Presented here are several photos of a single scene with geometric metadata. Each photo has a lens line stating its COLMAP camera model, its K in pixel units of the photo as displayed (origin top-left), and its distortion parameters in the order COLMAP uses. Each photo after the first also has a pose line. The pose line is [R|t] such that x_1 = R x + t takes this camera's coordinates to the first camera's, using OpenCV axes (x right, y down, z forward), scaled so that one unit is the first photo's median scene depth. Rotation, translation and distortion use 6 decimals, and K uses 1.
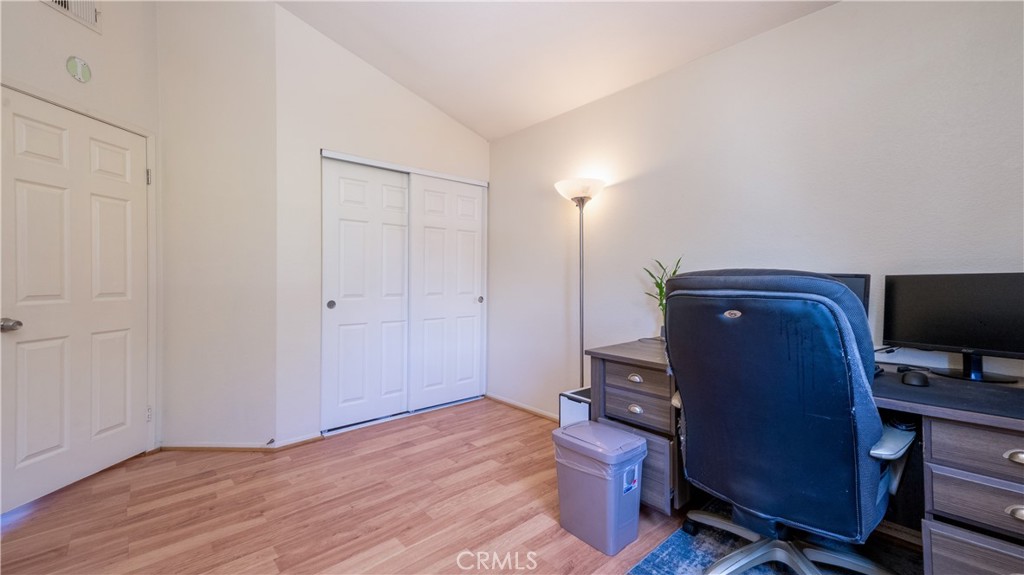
lens RADIAL K [[411.1, 0, 515.2], [0, 411.1, 280.9], [0, 0, 1]] dist [0.031600, 0.000441]
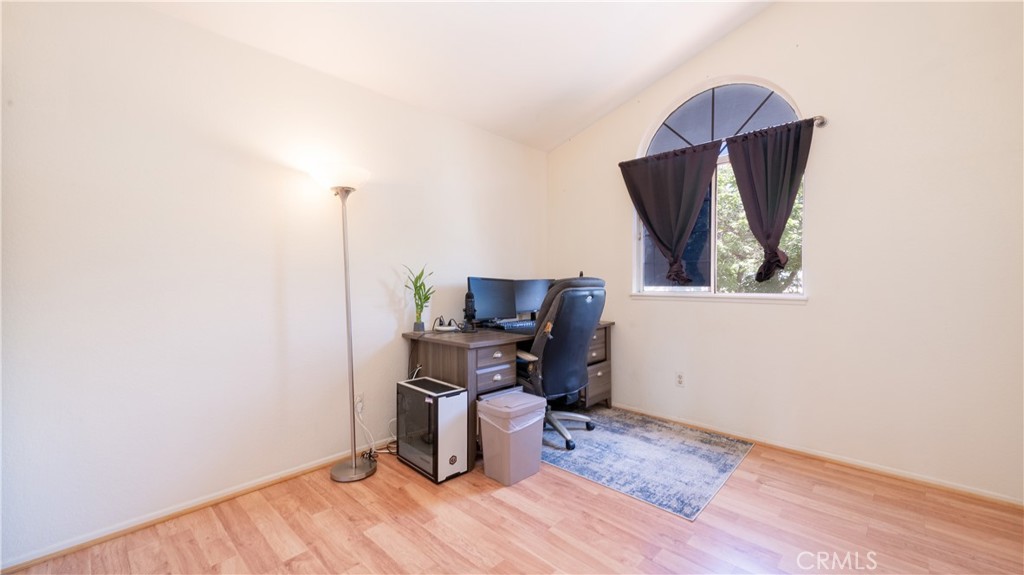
lens RADIAL K [[411.1, 0, 514.0], [0, 411.1, 285.5], [0, 0, 1]] dist [0.031600, 0.000441]
pose [[-0.076786, -0.000267, 0.997048, -0.907271], [0.010695, 0.999942, 0.001092, 0.005152], [-0.996990, 0.010747, -0.076779, 0.892828]]
